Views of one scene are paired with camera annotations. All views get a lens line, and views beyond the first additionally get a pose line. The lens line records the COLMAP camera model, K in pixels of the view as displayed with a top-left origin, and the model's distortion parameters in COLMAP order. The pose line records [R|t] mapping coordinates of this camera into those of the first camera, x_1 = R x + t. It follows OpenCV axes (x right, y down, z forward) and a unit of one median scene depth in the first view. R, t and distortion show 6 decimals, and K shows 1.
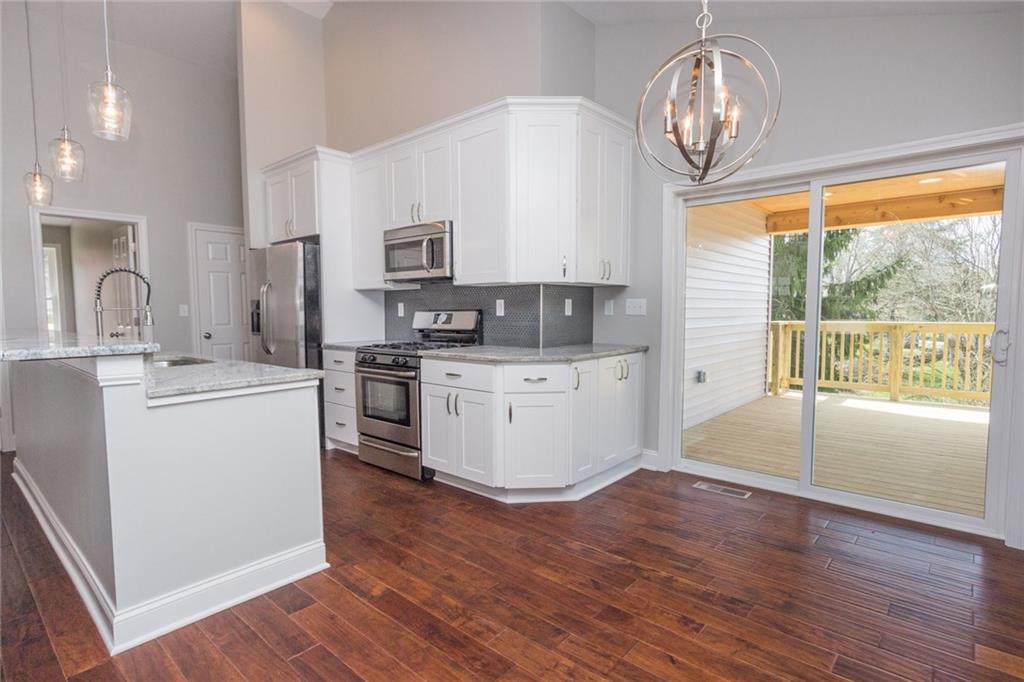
lens RADIAL K [[517.9, 0, 511.9], [0, 517.9, 343.4], [0, 0, 1]] dist [-0.000710, -0.000202]
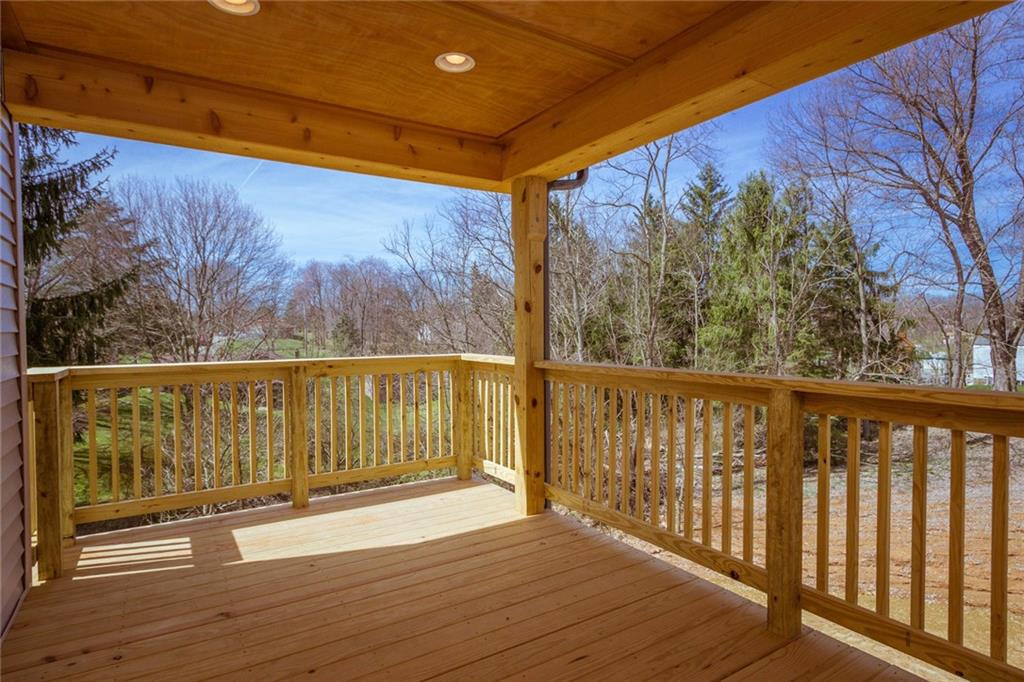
lens RADIAL K [[573.0, 0, 514.0], [0, 573.0, 343.5], [0, 0, 1]] dist [0.007999, 0.001571]
pose [[0.283123, -0.011965, 0.959009, 0.406266], [0.062457, 0.998030, -0.005987, -0.068046], [-0.957048, 0.061592, 0.283312, 1.036292]]
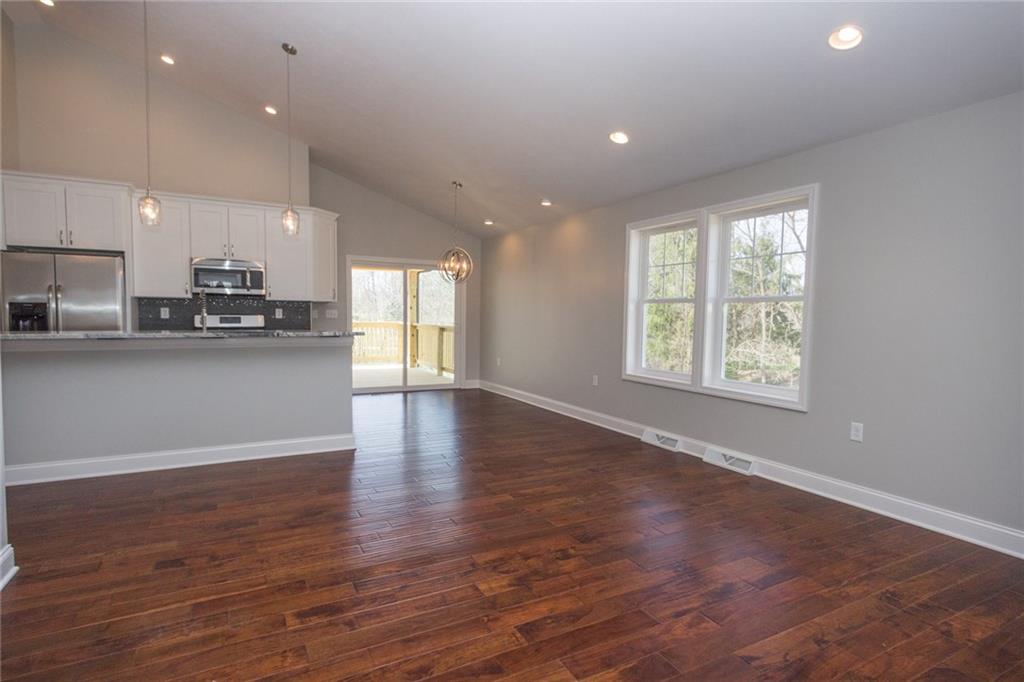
lens RADIAL K [[517.9, 0, 510.4], [0, 517.9, 342.3], [0, 0, 1]] dist [-0.000710, -0.000202]
pose [[0.350988, -0.040761, 0.935493, -1.264820], [0.048856, 0.998488, 0.025176, 0.018087], [-0.935105, 0.036868, 0.352448, -0.292375]]
